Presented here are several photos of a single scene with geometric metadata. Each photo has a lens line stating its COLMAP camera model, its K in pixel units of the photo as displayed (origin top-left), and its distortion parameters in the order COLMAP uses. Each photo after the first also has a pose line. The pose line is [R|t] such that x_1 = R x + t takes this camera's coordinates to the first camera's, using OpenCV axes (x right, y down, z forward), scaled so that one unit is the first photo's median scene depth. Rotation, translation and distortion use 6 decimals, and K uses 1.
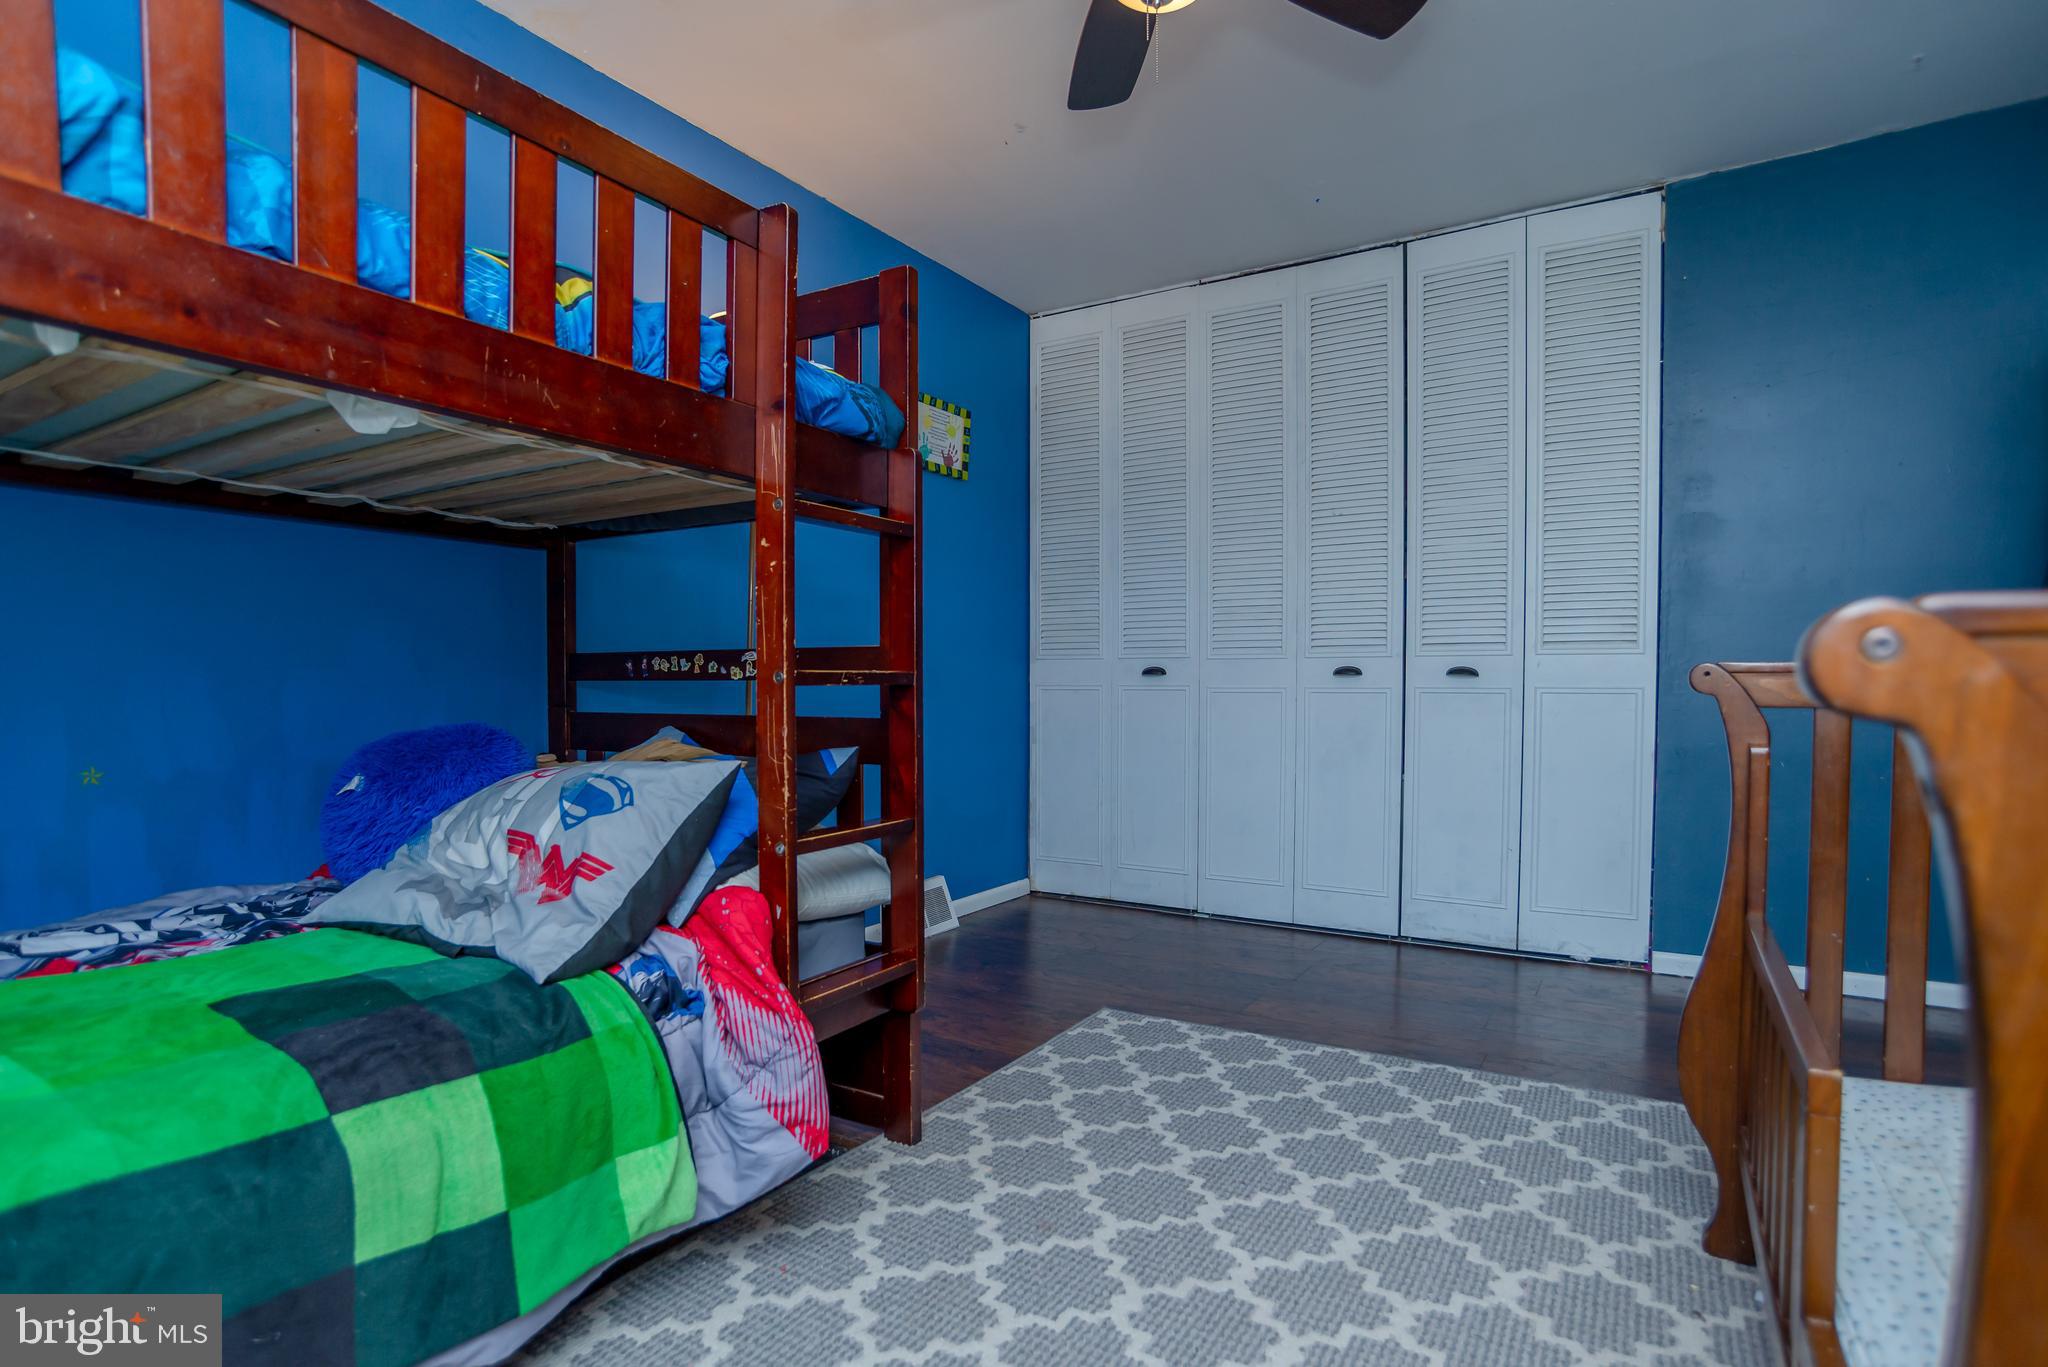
lens RADIAL K [[1053.7, 0, 998.6], [0, 1053.7, 670.9], [0, 0, 1]] dist [-0.103075, 0.055682]
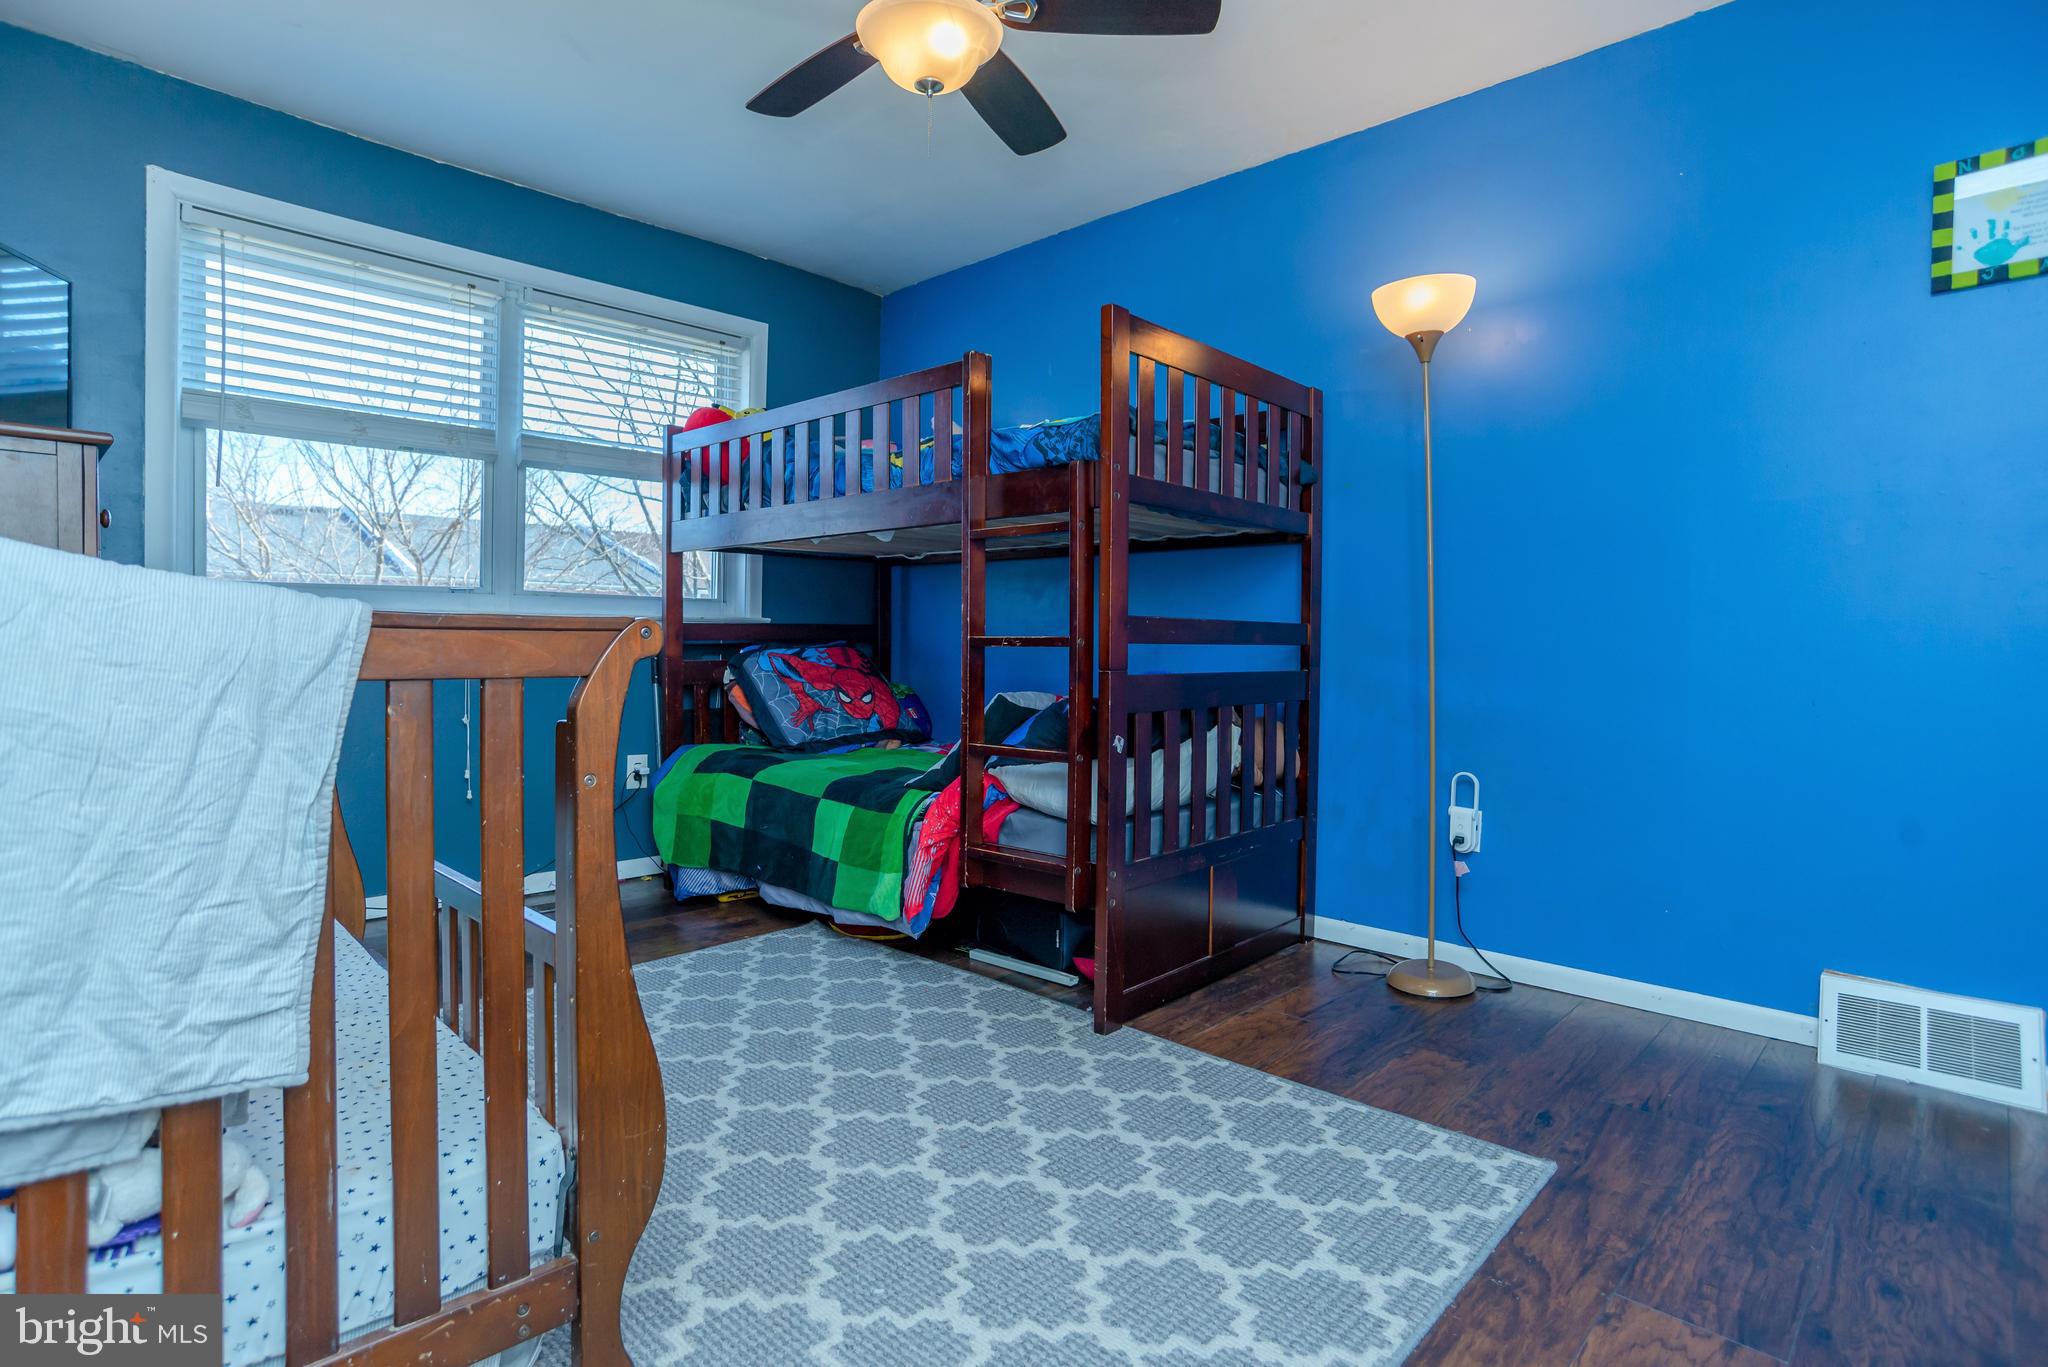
lens RADIAL K [[1053.7, 0, 998.6], [0, 1053.7, 670.9], [0, 0, 1]] dist [-0.103075, 0.055682]
pose [[-0.216582, 0.028928, -0.975836, 0.926687], [0.001041, 0.999567, 0.029401, 0.006071], [0.976264, 0.005352, -0.216519, 0.966591]]
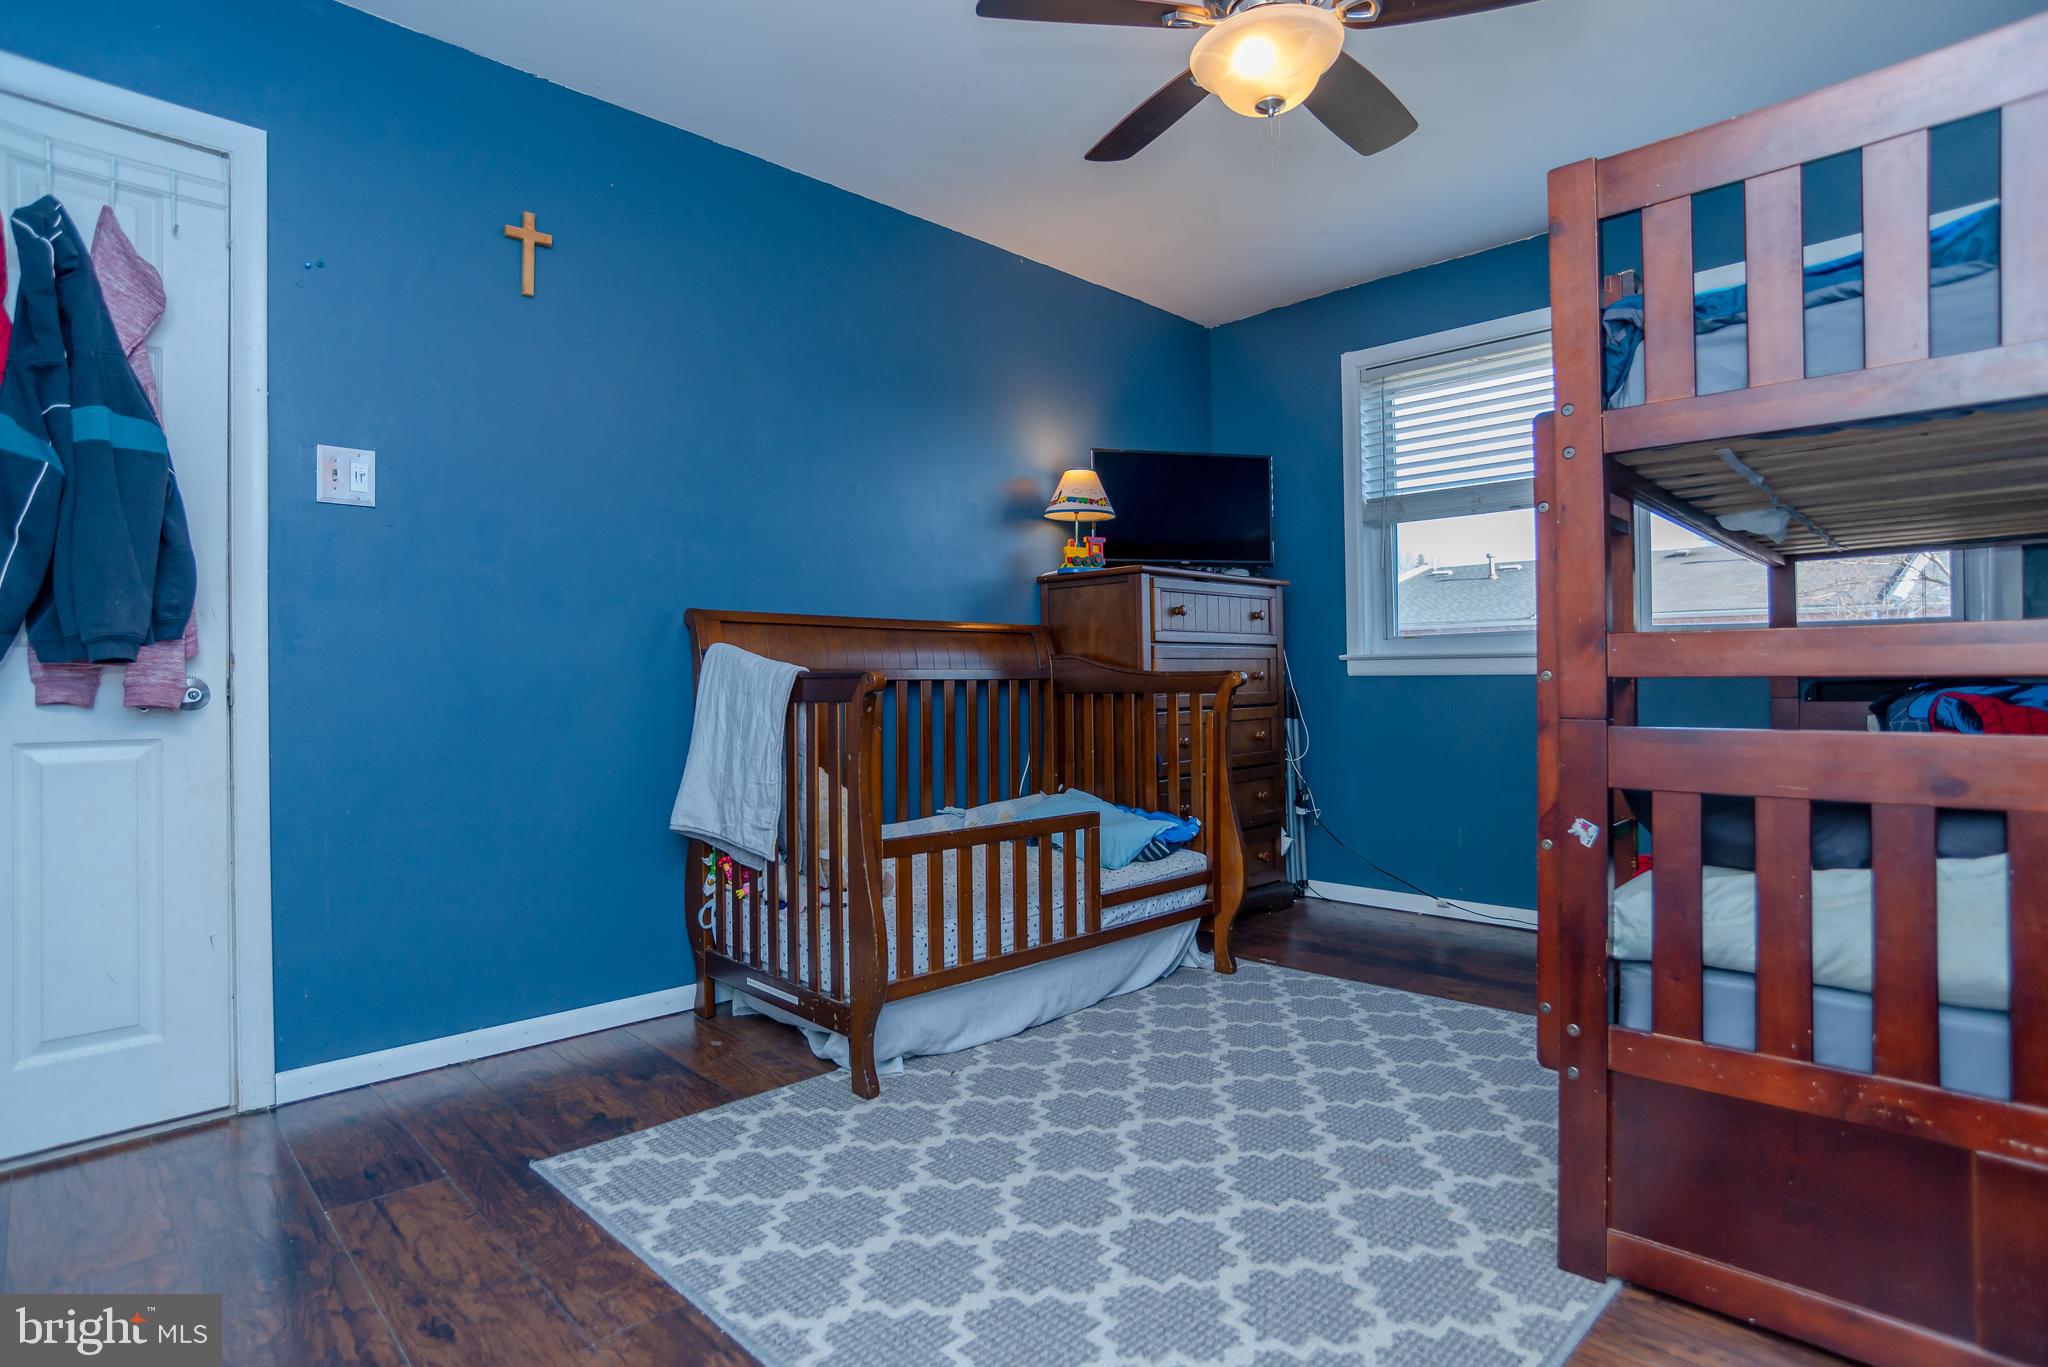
lens RADIAL K [[1053.7, 0, 998.6], [0, 1053.7, 670.9], [0, 0, 1]] dist [-0.103075, 0.055682]
pose [[-0.969023, 0.011672, 0.246696, 0.120110], [0.007496, 0.999812, -0.017859, 0.013366], [-0.246858, -0.015456, -0.968928, 1.570419]]
